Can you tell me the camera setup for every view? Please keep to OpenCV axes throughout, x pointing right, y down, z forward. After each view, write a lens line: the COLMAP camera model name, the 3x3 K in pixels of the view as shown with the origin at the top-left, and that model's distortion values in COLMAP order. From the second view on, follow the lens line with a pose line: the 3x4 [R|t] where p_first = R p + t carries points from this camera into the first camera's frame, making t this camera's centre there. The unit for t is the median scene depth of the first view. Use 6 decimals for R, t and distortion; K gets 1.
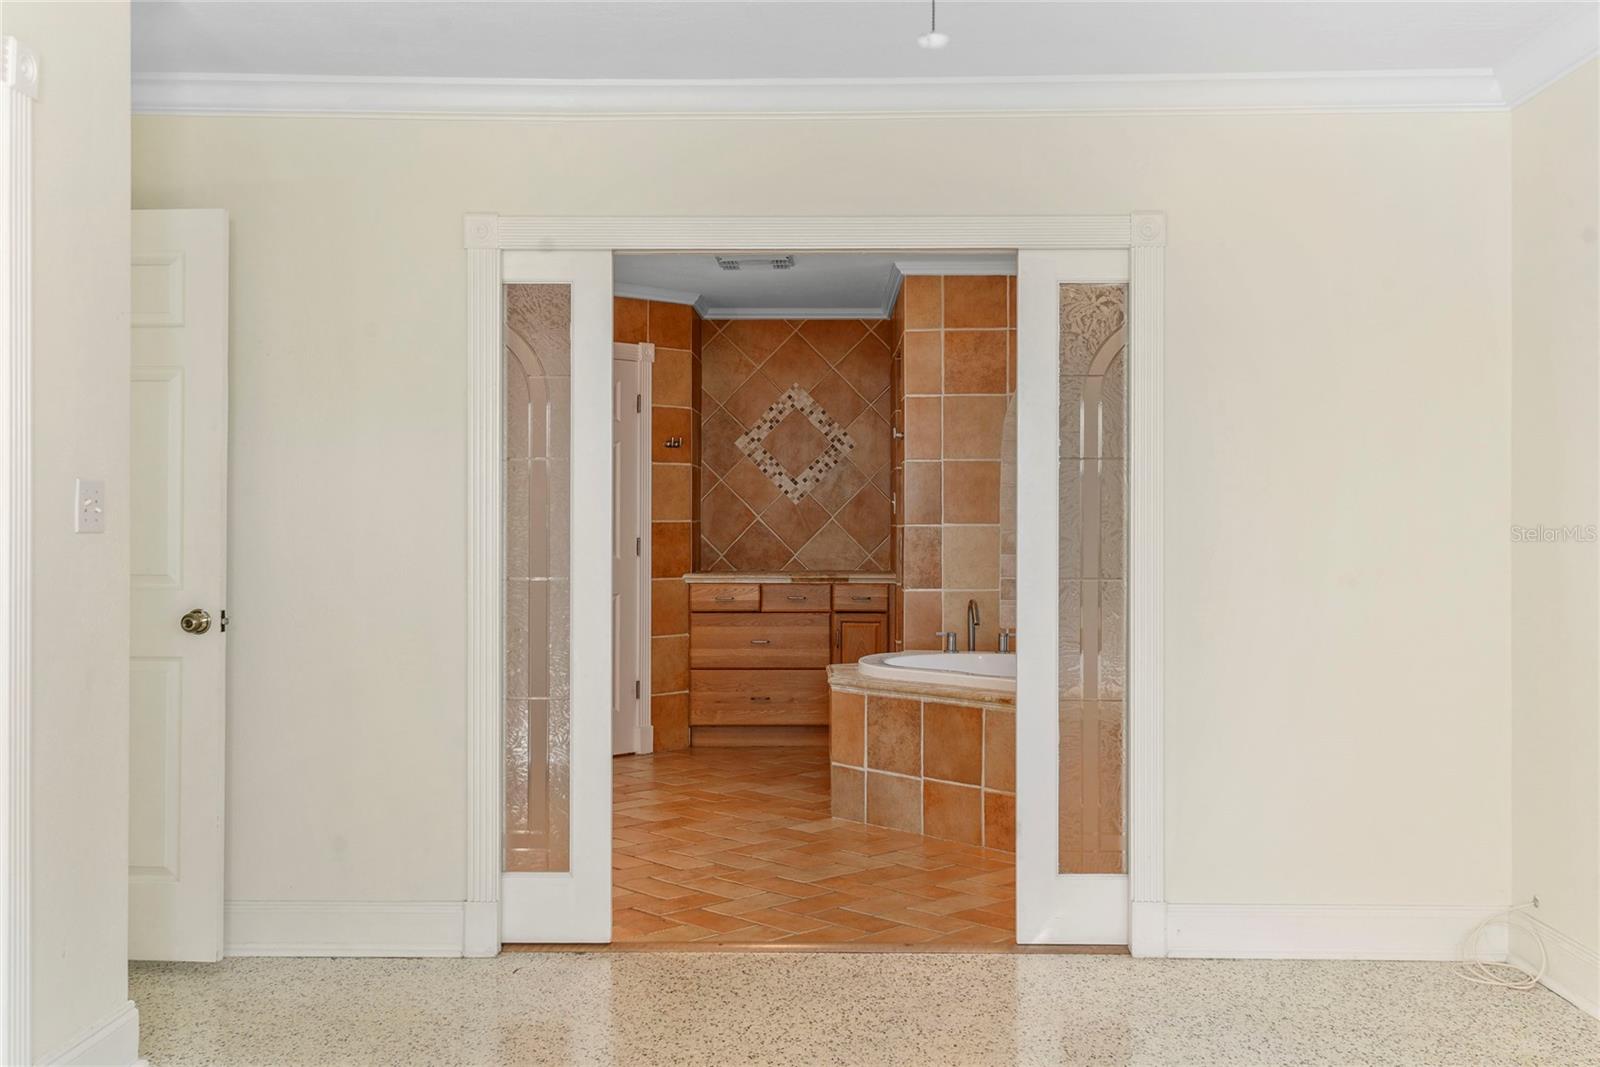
lens RADIAL K [[1588.6, 0, 803.0], [0, 1588.6, 528.7], [0, 0, 1]] dist [-0.089107, 0.000000]
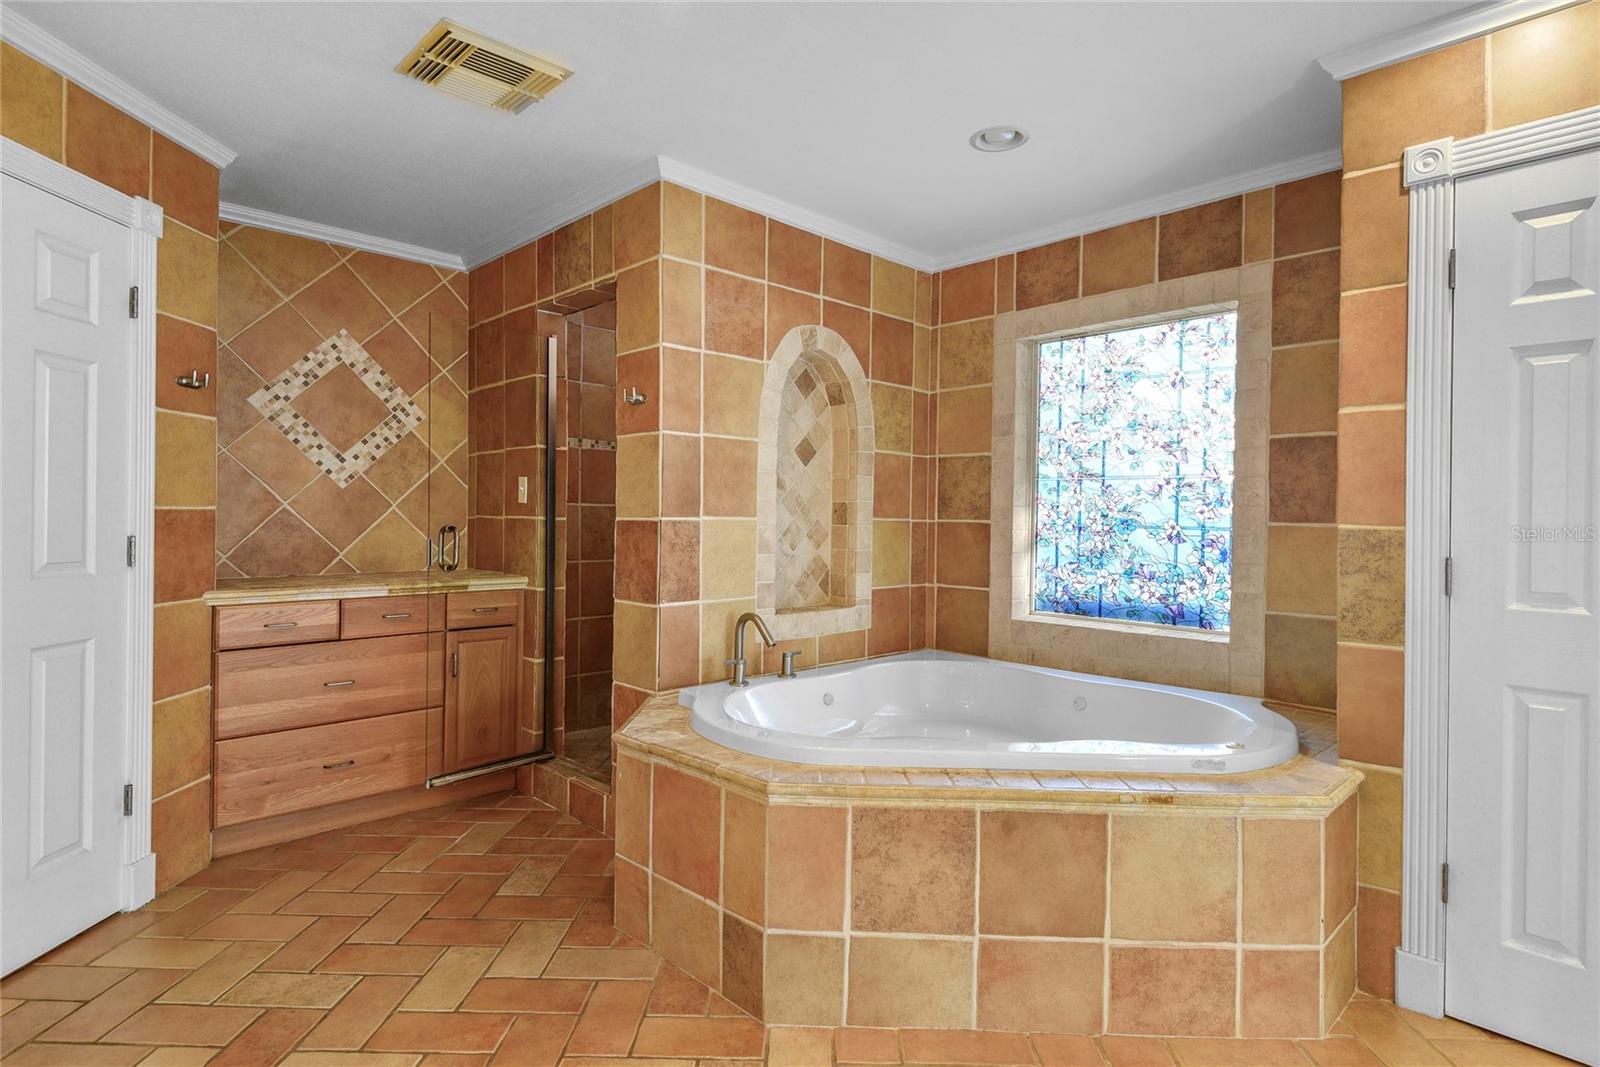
lens RADIAL K [[798.2, 0, 745.2], [0, 798.2, 517.7], [0, 0, 1]] dist [0.016771, -0.008689]
pose [[0.697635, 0.005846, 0.716430, -0.154297], [-0.007649, 0.999970, -0.000711, -0.002289], [-0.716413, -0.004984, 0.697659, 0.625030]]
